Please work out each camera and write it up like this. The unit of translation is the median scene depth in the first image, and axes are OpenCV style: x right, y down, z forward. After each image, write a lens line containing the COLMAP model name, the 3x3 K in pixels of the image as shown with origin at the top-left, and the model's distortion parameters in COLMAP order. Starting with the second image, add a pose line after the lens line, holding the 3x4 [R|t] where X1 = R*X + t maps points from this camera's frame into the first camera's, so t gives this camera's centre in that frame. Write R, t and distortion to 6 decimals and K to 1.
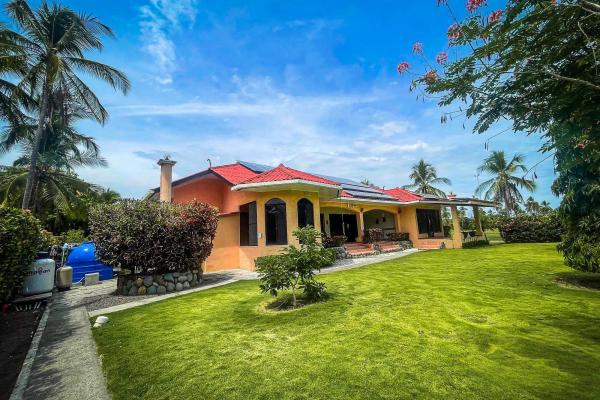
lens RADIAL K [[242.8, 0, 301.1], [0, 242.8, 200.8], [0, 0, 1]] dist [-0.002088, 0.000366]
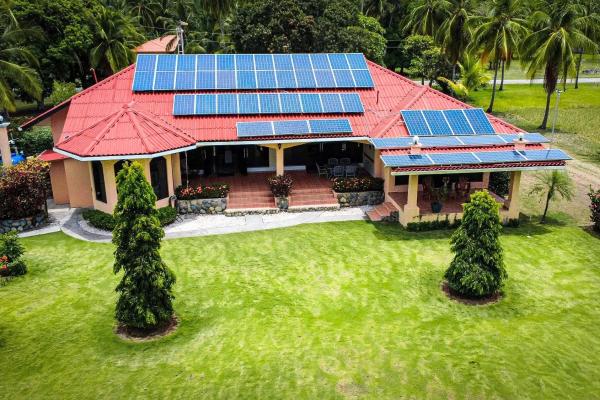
lens RADIAL K [[537.9, 0, 302.3], [0, 537.9, 197.8], [0, 0, 1]] dist [0.007898, -0.005500]
pose [[0.864910, 0.209726, -0.456010, 1.050080], [0.027349, 0.887478, 0.460037, -0.540645], [0.501181, -0.410362, 0.761853, -0.194858]]
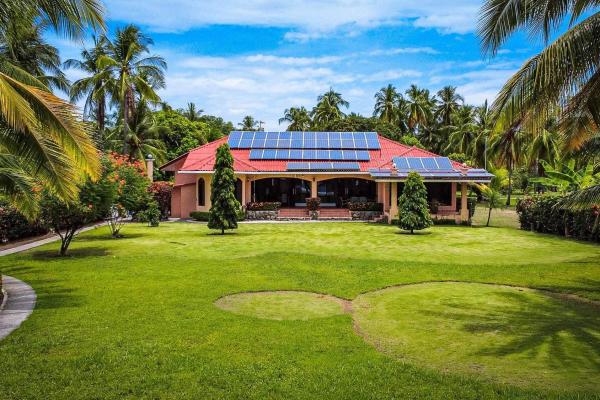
lens RADIAL K [[537.9, 0, 302.3], [0, 537.9, 199.6], [0, 0, 1]] dist [0.007898, -0.005500]
pose [[0.777936, 0.084645, -0.622616, 1.727250], [0.048791, 0.979756, 0.194161, -0.343835], [0.626446, -0.181423, 0.758058, -0.866533]]
